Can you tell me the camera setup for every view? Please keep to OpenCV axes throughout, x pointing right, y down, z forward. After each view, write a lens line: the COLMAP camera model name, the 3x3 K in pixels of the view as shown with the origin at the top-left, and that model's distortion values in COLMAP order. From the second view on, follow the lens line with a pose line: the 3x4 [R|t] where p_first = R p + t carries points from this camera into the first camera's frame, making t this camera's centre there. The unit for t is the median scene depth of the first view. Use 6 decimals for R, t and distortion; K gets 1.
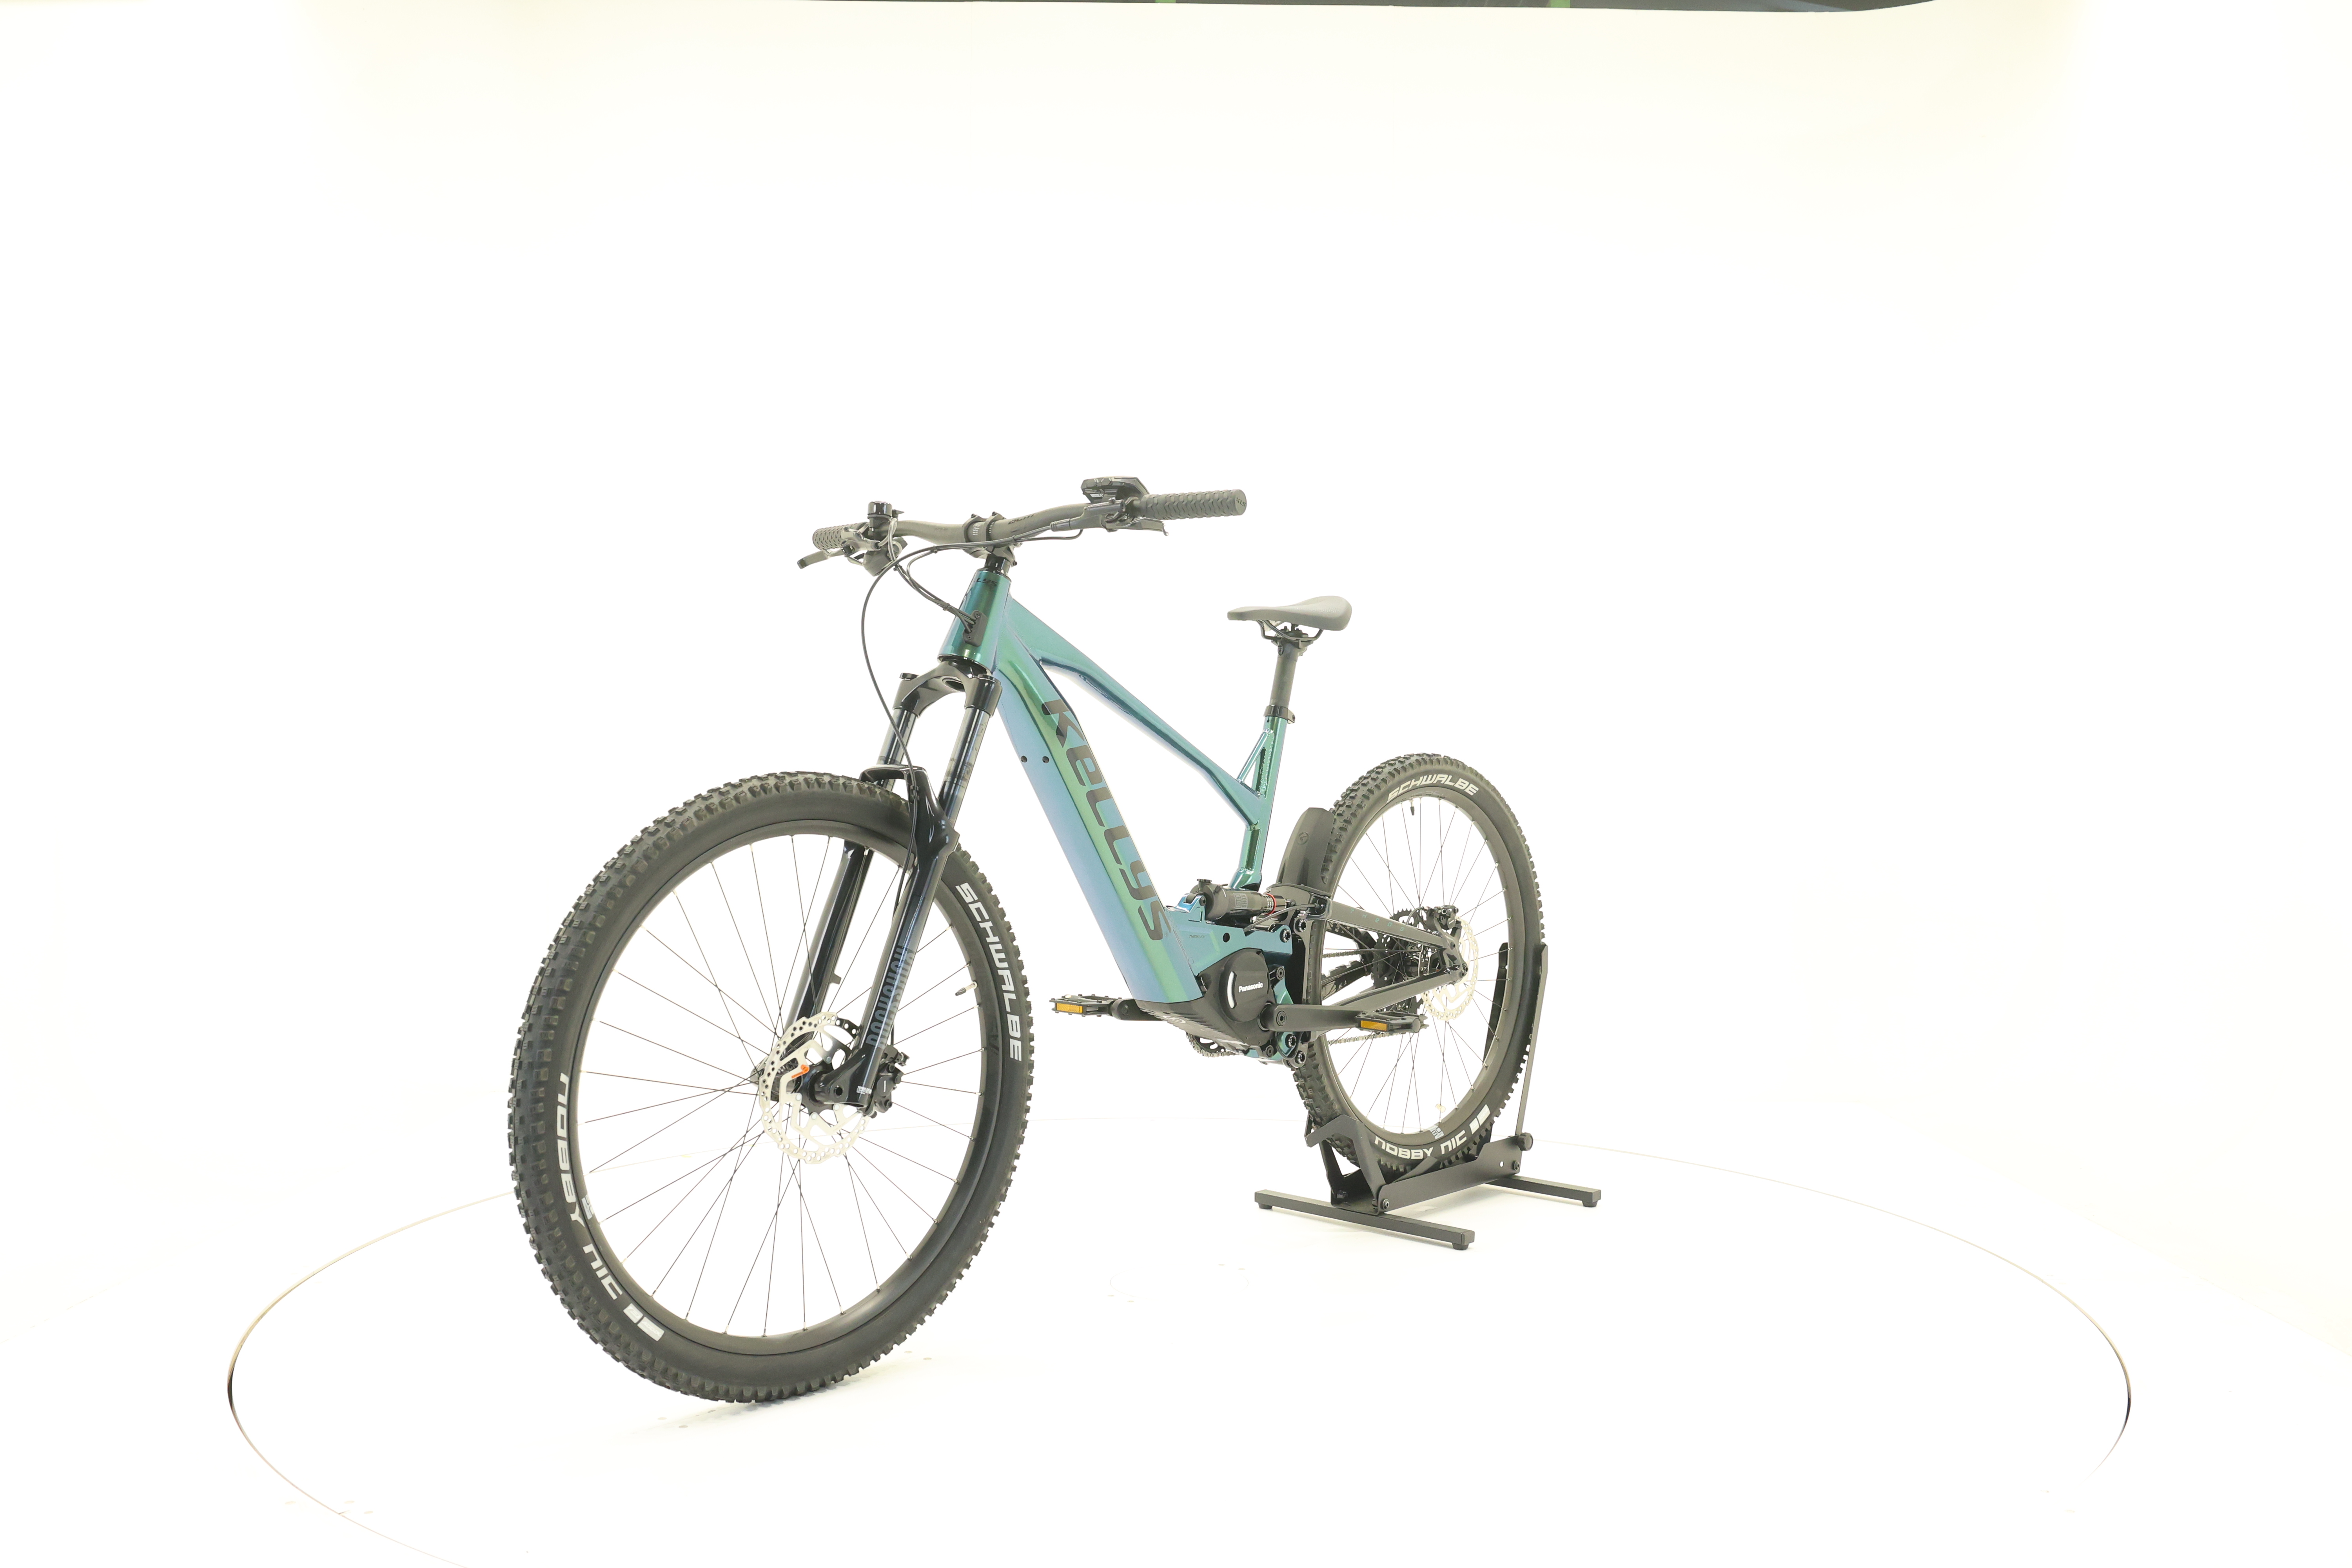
lens RADIAL K [[2048.9, 0, 1176.0], [0, 2048.9, 784.0], [0, 0, 1]] dist [-0.031225, -0.001725]
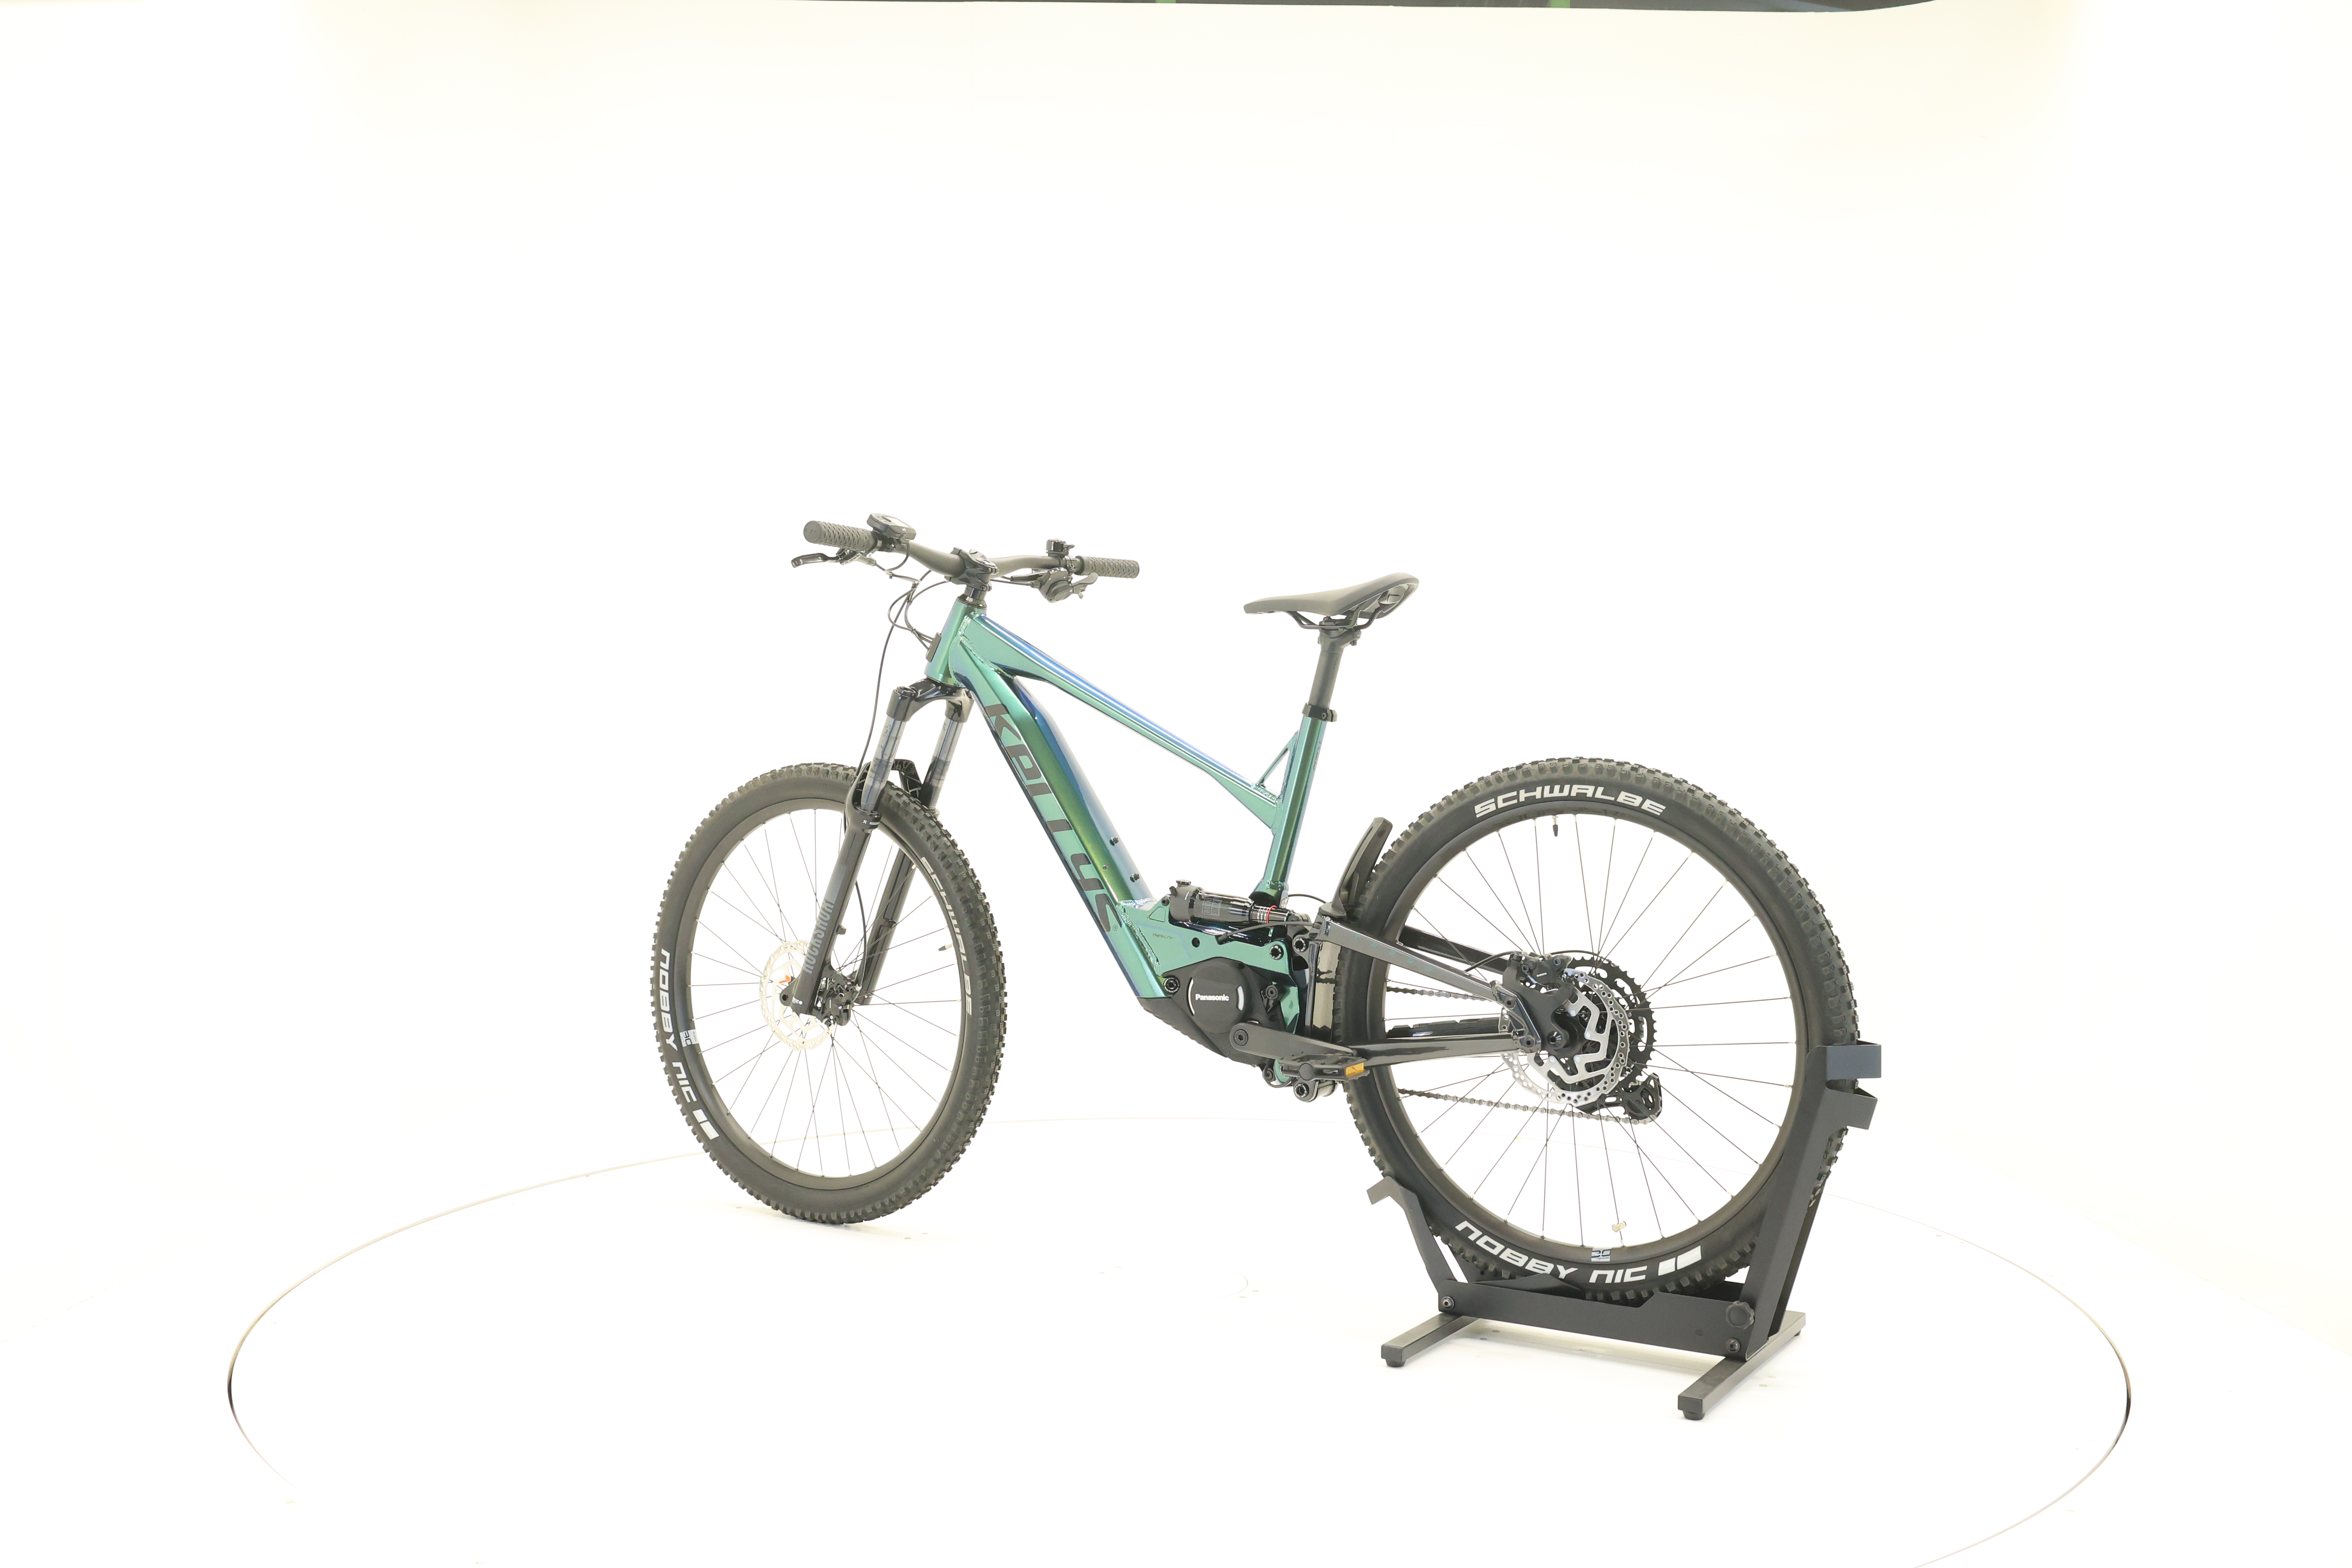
lens RADIAL K [[2048.9, 0, 1176.0], [0, 2048.9, 784.0], [0, 0, 1]] dist [-0.031225, -0.001725]
pose [[0.170512, 0.017057, -0.985208, 0.987289], [-0.024621, 0.999612, 0.013045, -0.012961], [0.985048, 0.022033, 0.170865, 0.826813]]
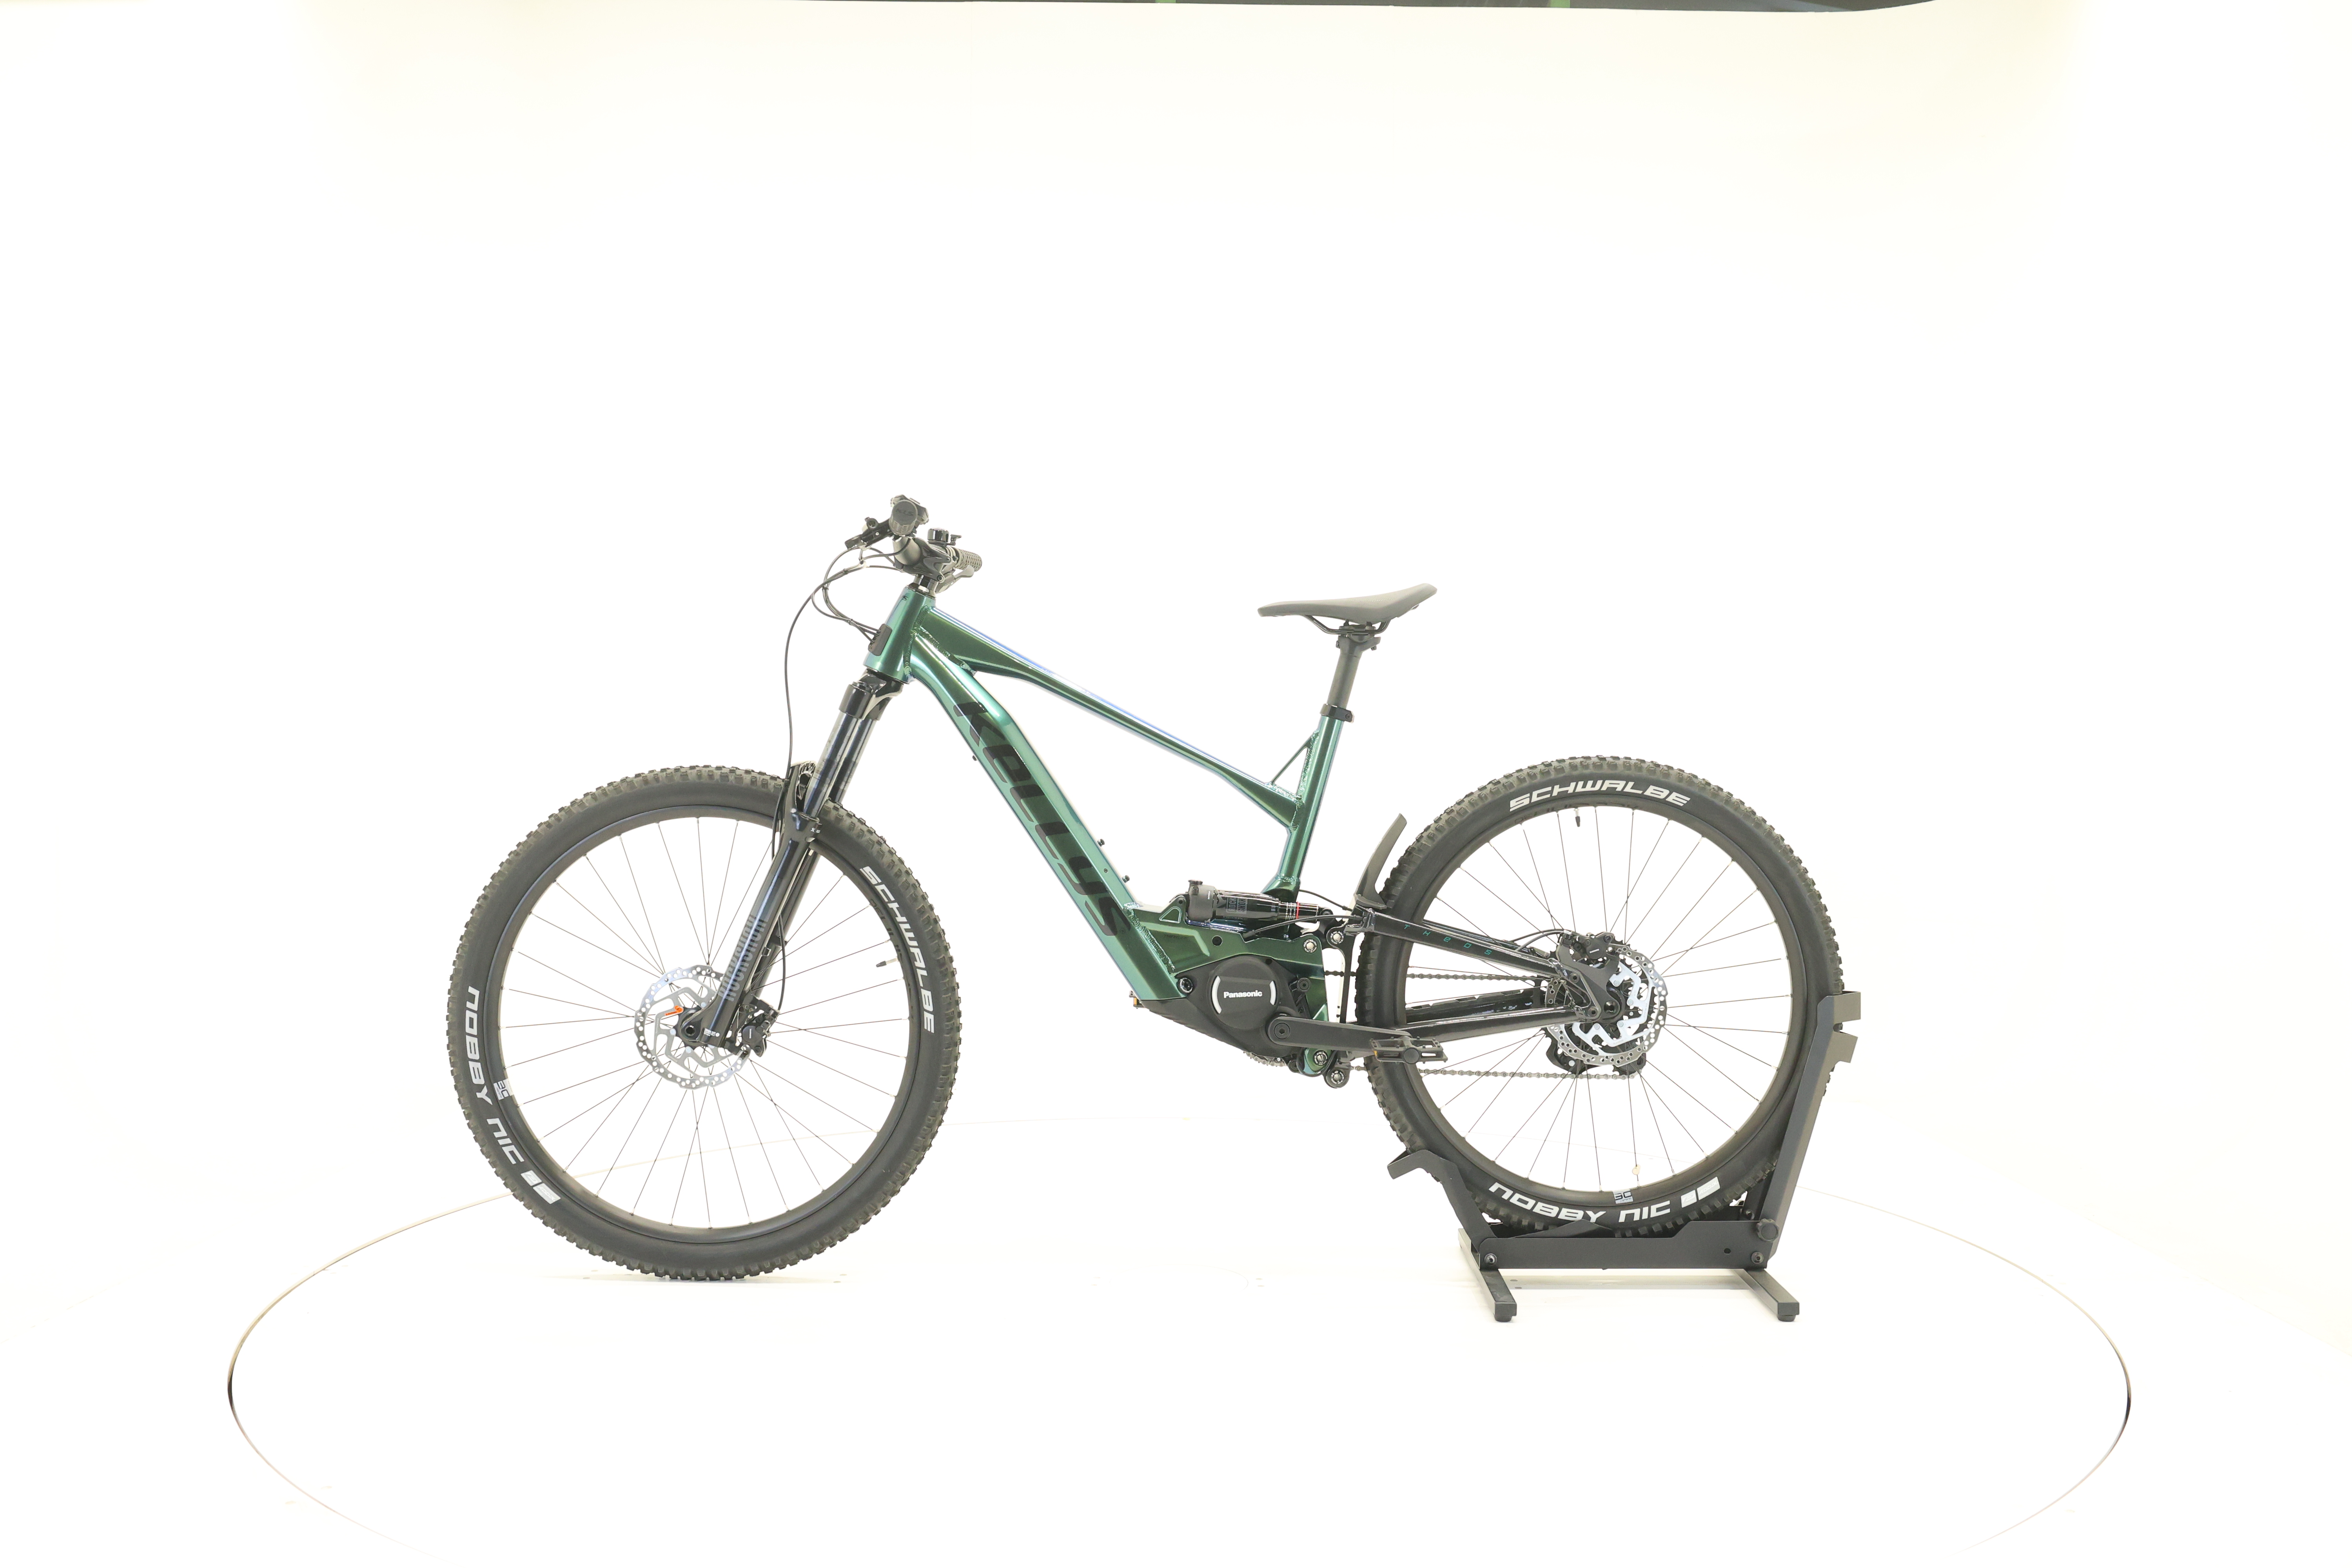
lens RADIAL K [[2048.9, 0, 1176.0], [0, 2048.9, 784.0], [0, 0, 1]] dist [-0.031225, -0.001725]
pose [[0.664994, 0.014991, -0.746699, 0.747189], [-0.017385, 0.999838, 0.004591, -0.004479], [0.746647, 0.009929, 0.665147, 0.333415]]
